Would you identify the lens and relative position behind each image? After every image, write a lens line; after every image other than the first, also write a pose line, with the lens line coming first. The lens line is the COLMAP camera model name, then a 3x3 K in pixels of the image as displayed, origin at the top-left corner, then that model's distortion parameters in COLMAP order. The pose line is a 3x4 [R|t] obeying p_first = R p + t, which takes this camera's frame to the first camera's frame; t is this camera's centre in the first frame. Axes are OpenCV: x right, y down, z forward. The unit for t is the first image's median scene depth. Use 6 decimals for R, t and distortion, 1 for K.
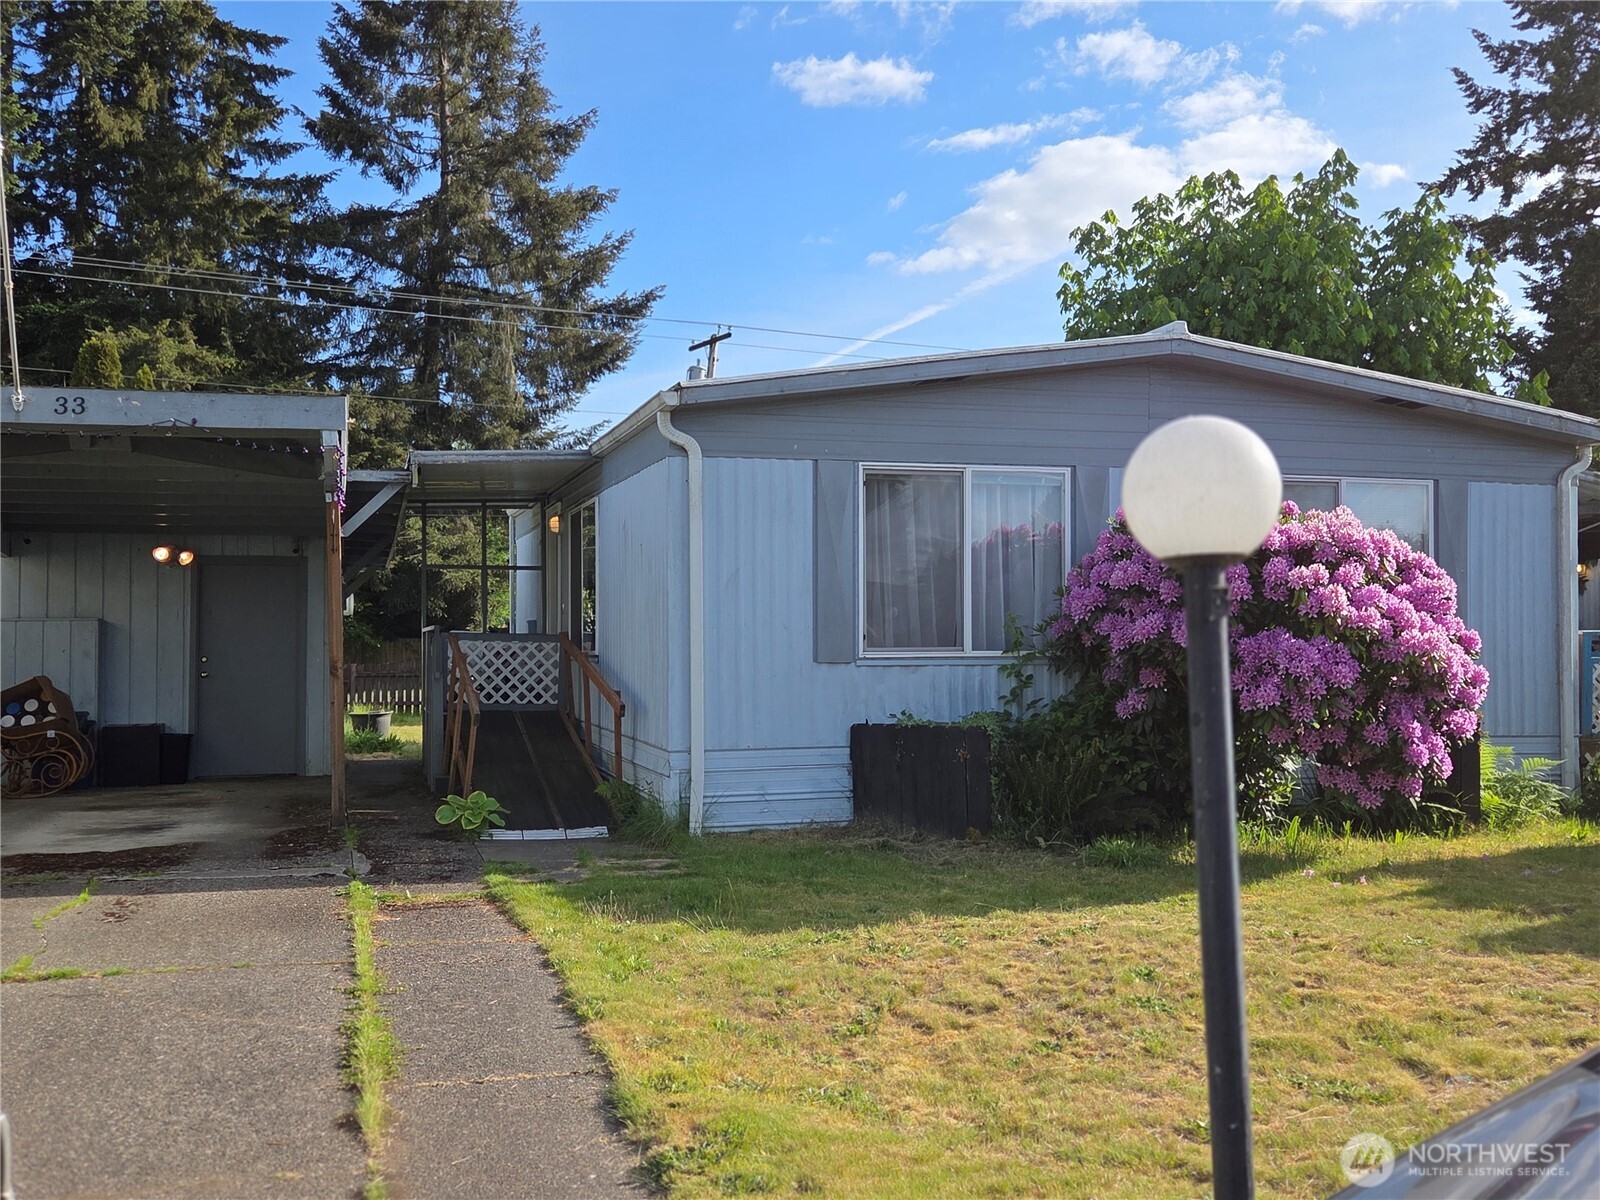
lens RADIAL K [[1545.3, 0, 800.0], [0, 1545.3, 600.0], [0, 0, 1]] dist [0.095246, -0.108201]
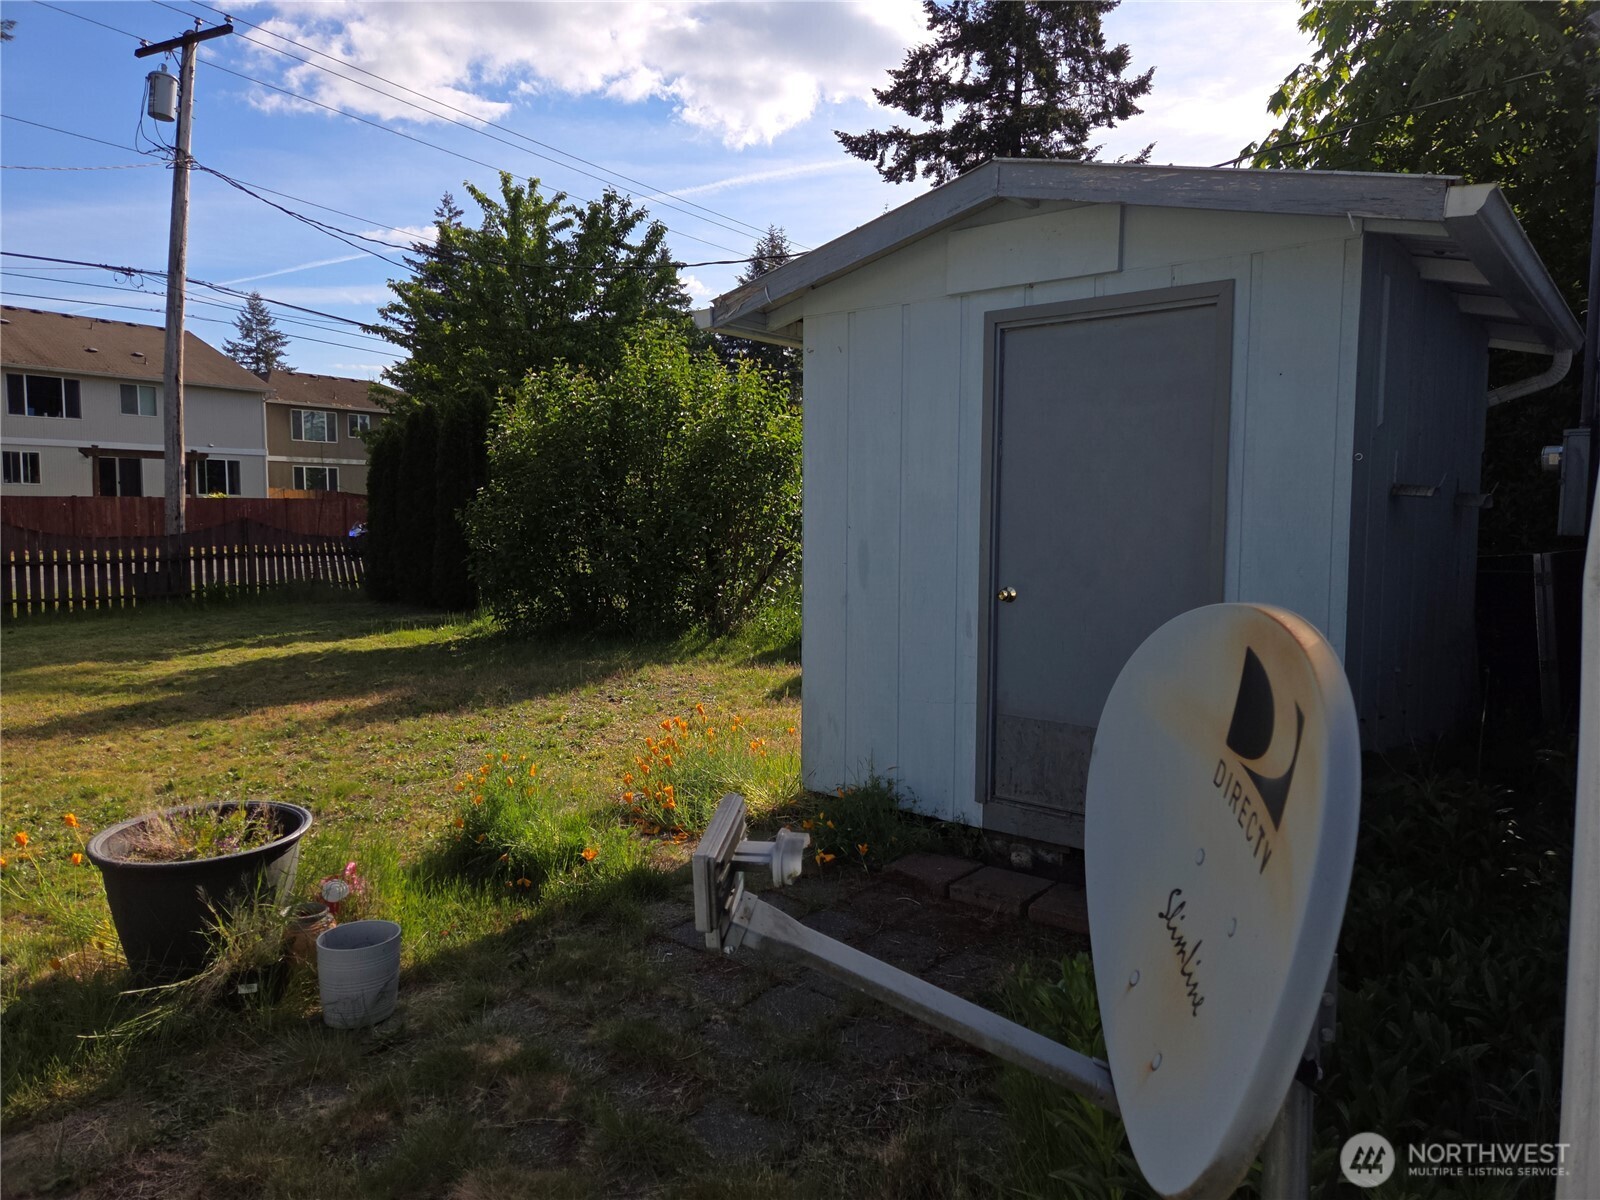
lens RADIAL K [[1071.1, 0, 800.0], [0, 1071.1, 600.0], [0, 0, 1]] dist [0.067766, -0.053619]
pose [[0.824384, -0.042539, 0.564430, -0.092757], [-0.022277, 0.993961, 0.107448, 0.009915], [-0.565592, -0.101152, 0.818458, 0.368402]]
